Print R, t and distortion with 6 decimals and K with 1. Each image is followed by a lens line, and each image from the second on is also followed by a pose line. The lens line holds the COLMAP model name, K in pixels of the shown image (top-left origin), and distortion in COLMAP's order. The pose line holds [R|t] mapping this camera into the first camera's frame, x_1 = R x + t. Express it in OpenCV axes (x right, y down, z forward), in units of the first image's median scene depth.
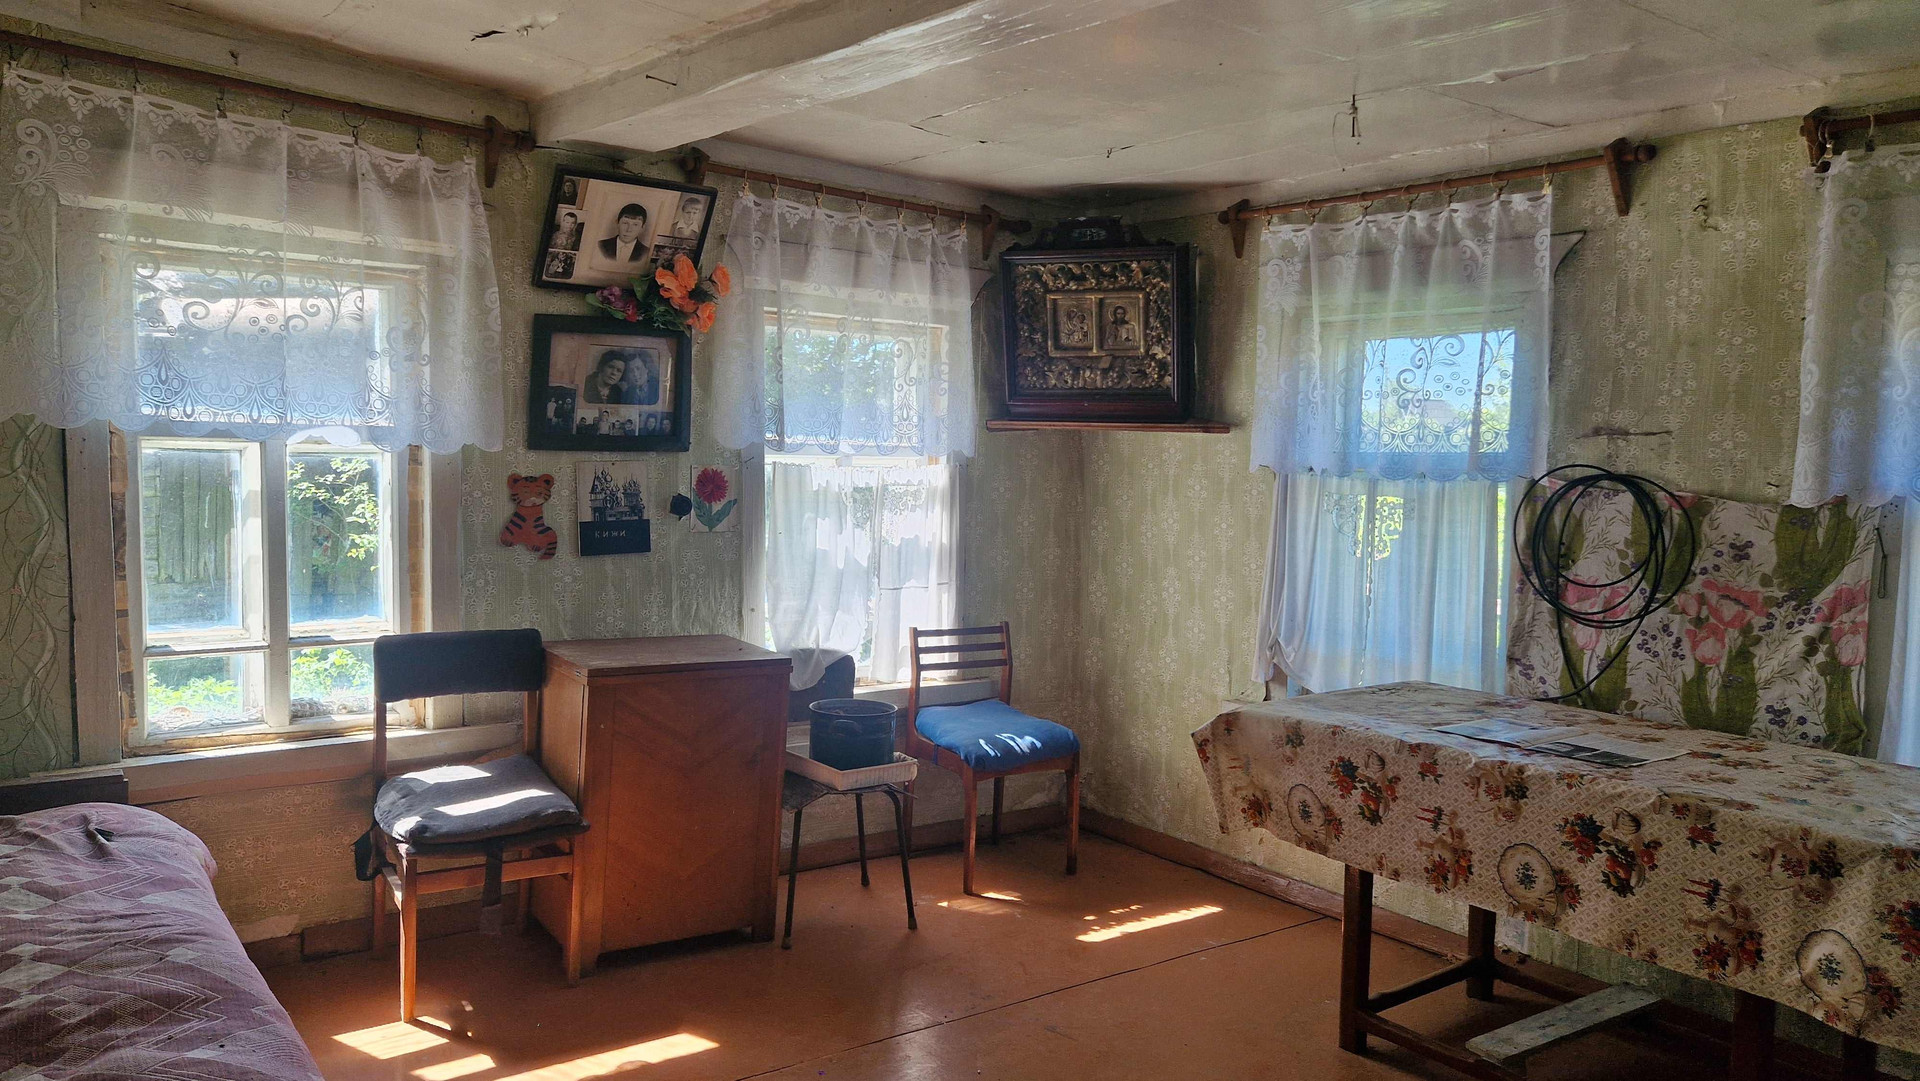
lens RADIAL K [[1319.6, 0, 957.4], [0, 1319.6, 533.1], [0, 0, 1]] dist [0.073605, -0.055761]
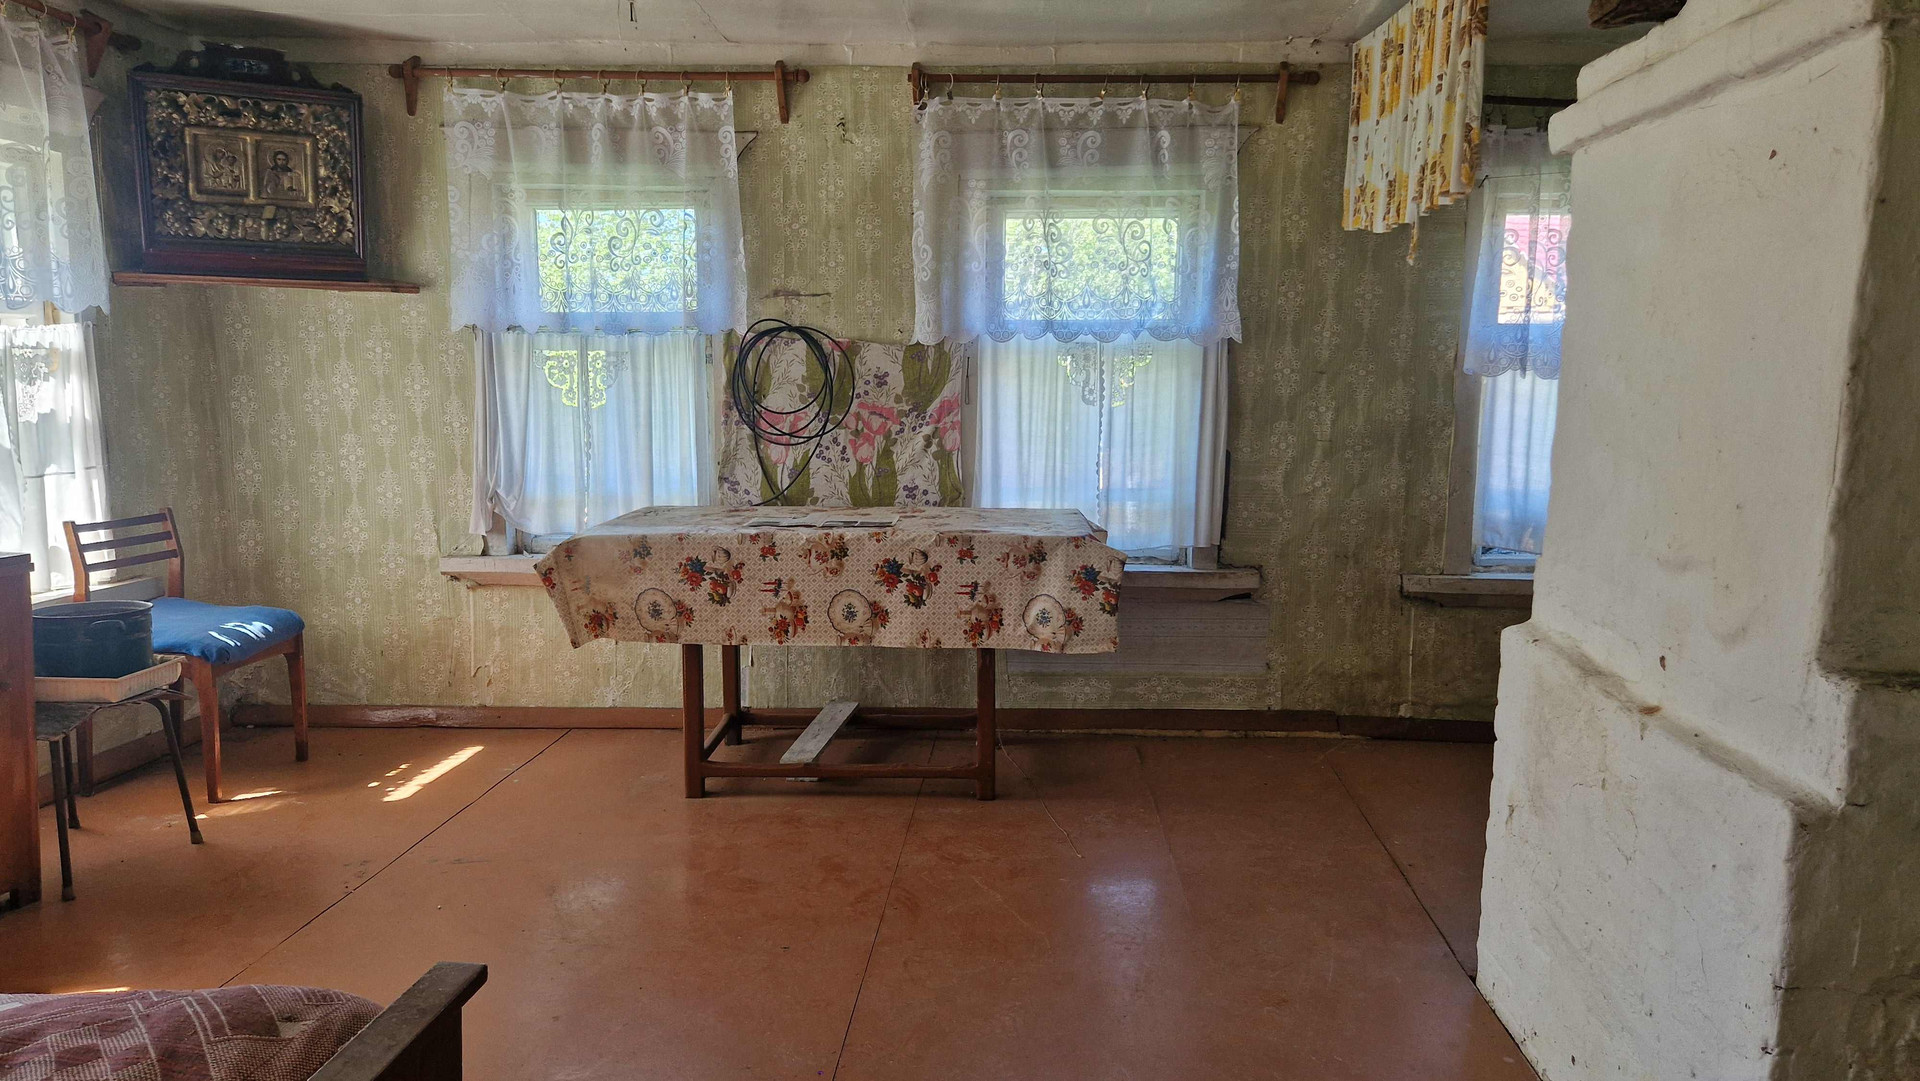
lens RADIAL K [[1319.6, 0, 950.9], [0, 1319.6, 543.6], [0, 0, 1]] dist [0.073605, -0.055761]
pose [[0.642704, -0.122588, 0.756243, -0.382198], [0.062703, 0.992220, 0.107551, 0.034508], [-0.763544, -0.021705, 0.645391, 0.037031]]
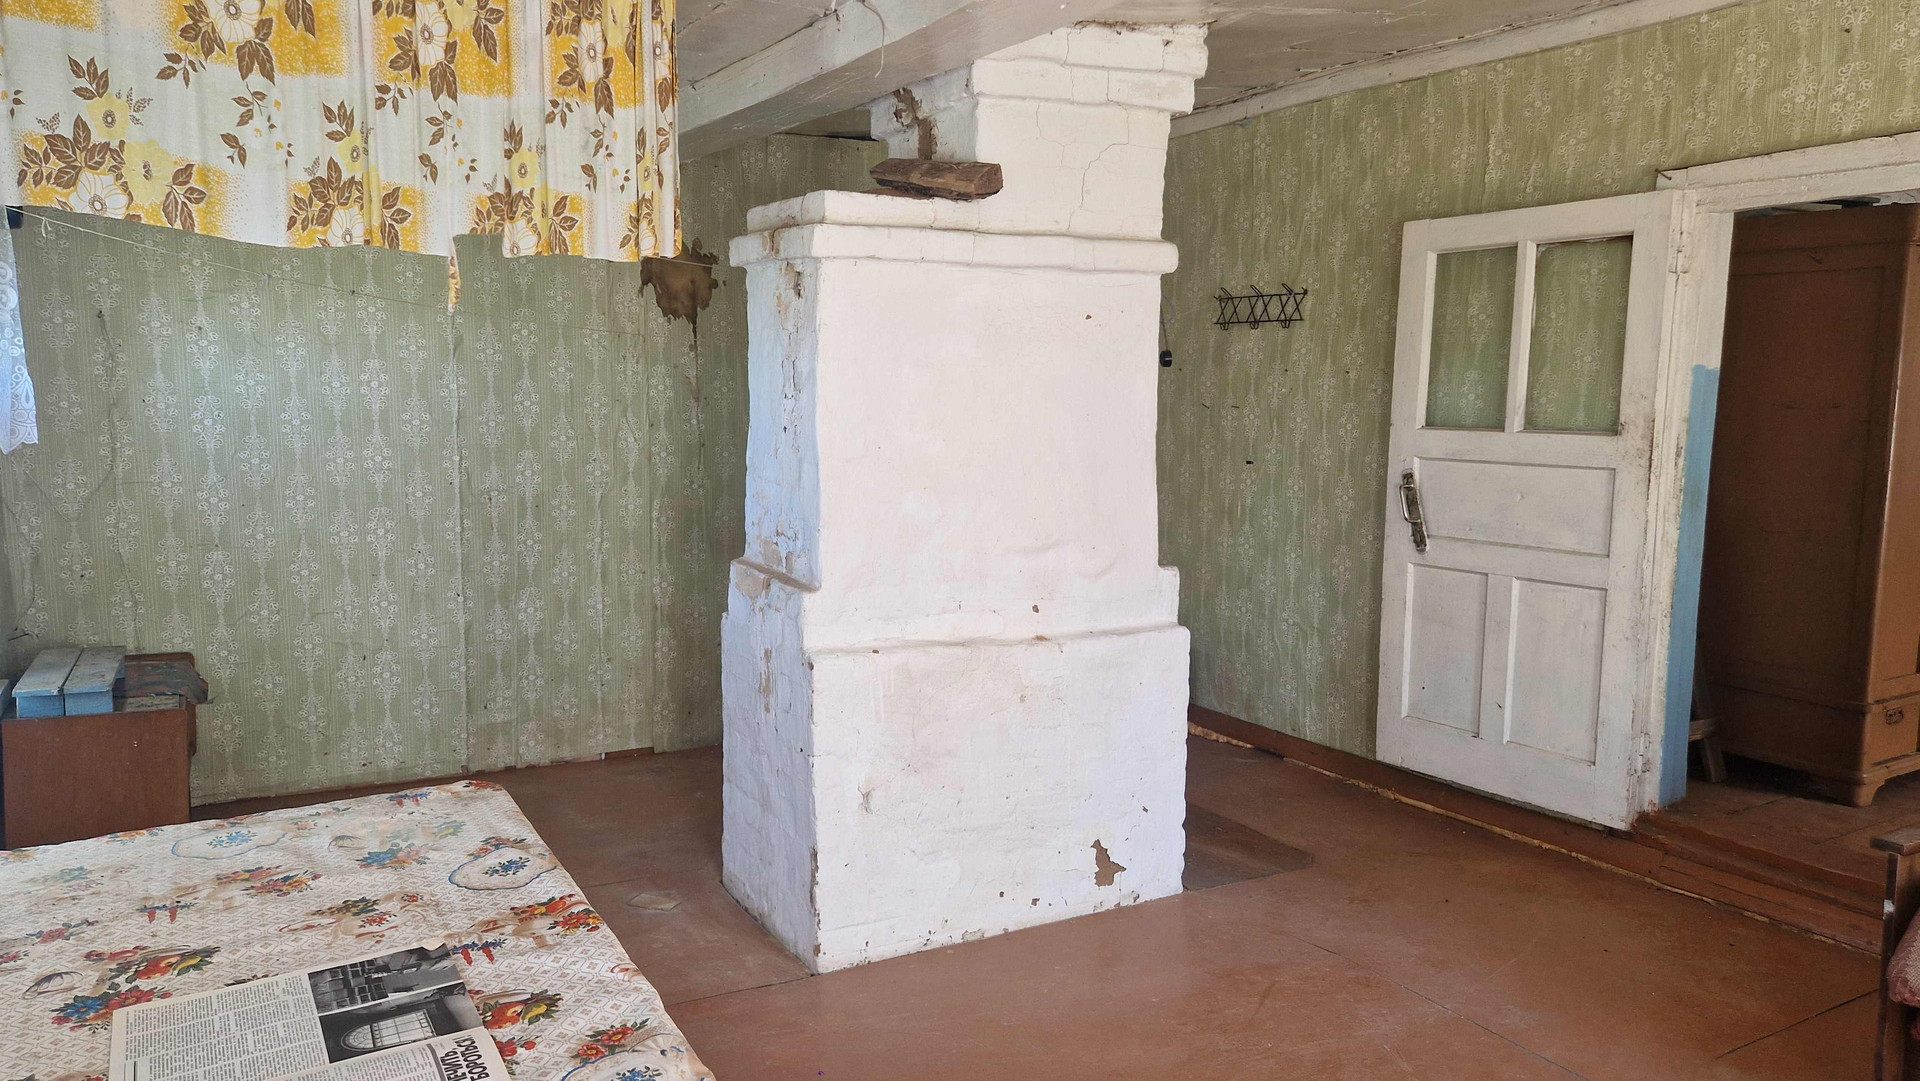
lens RADIAL K [[1319.6, 0, 938.8], [0, 1319.6, 540.2], [0, 0, 1]] dist [0.073605, -0.055761]
pose [[-0.988795, -0.050047, 0.140637, 0.181228], [-0.021179, 0.979627, 0.199704, -0.066481], [-0.147767, 0.194488, -0.969711, 1.079148]]
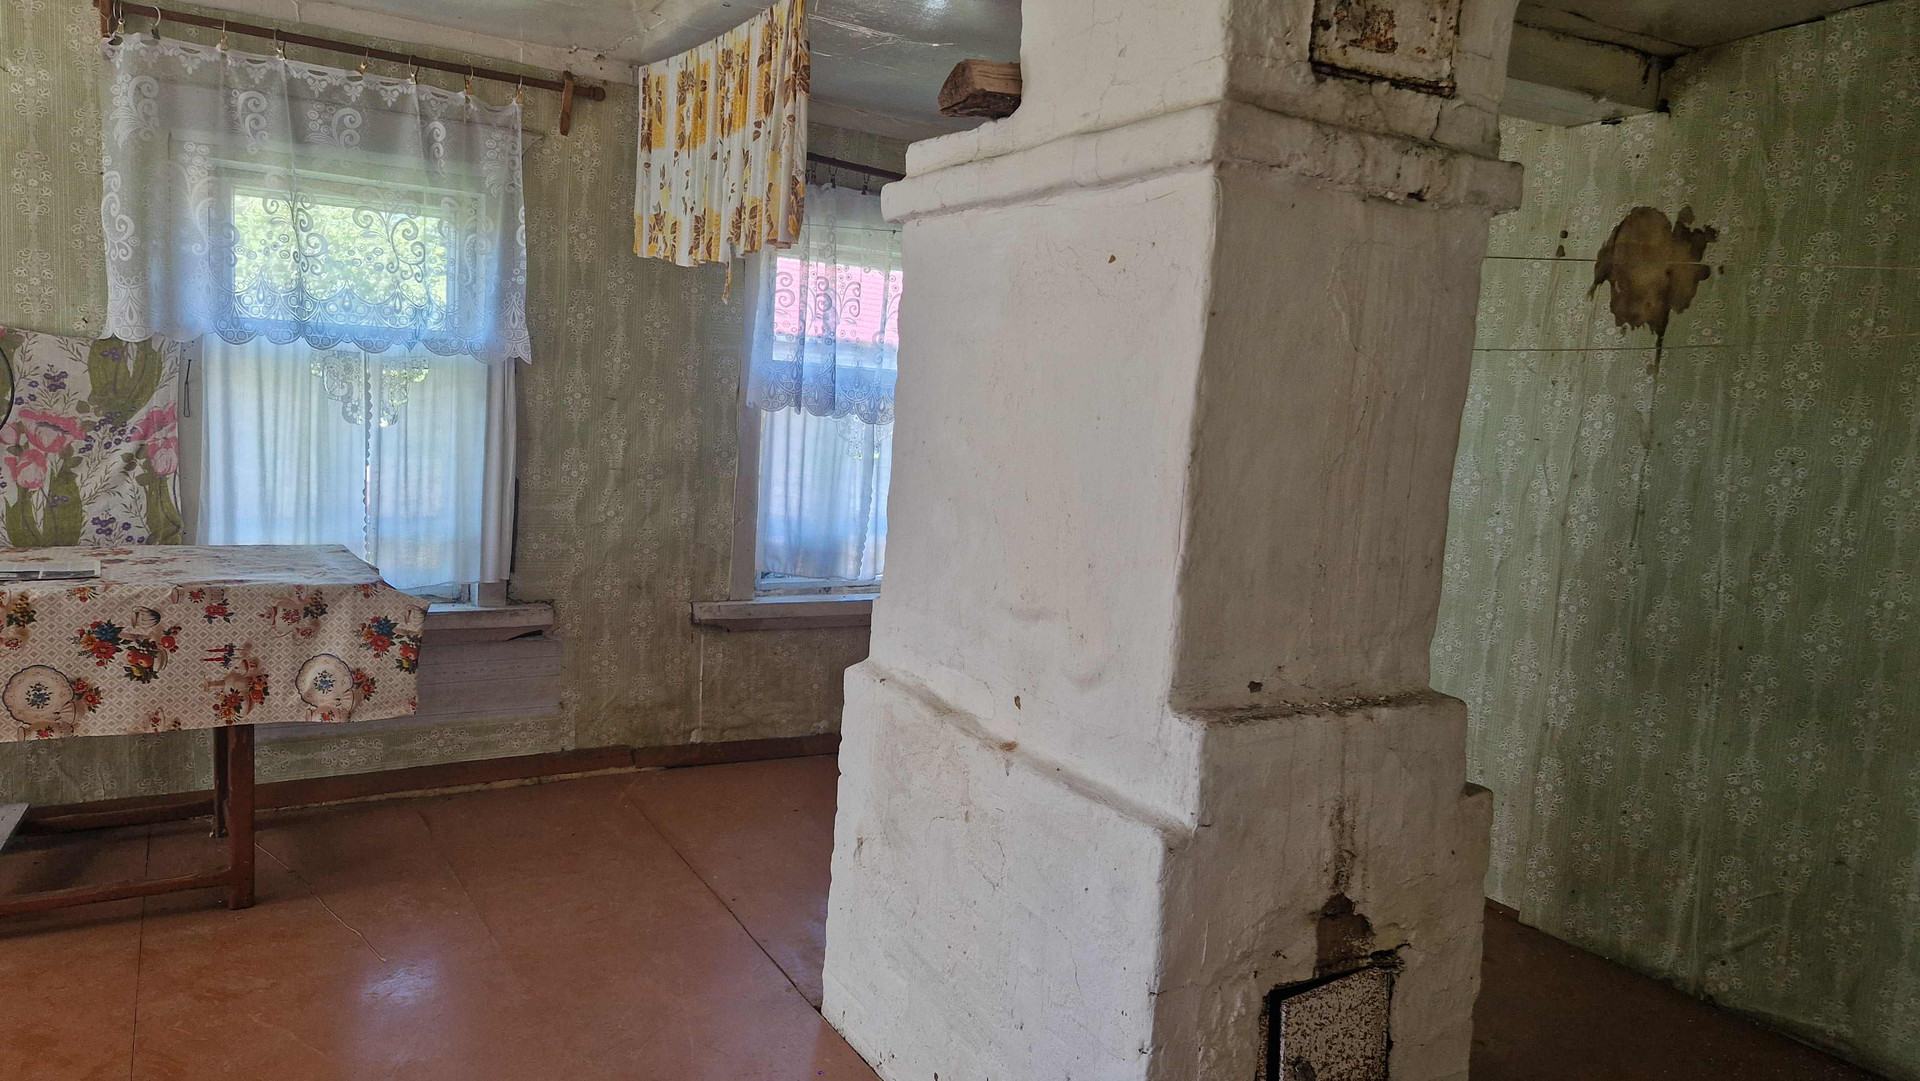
lens RADIAL K [[1319.6, 0, 936.6], [0, 1319.6, 542.5], [0, 0, 1]] dist [0.073605, -0.055761]
pose [[0.117919, -0.129907, 0.984489, -0.368614], [0.012885, 0.991523, 0.129291, 0.009593], [-0.992940, -0.002561, 0.118594, 0.138066]]
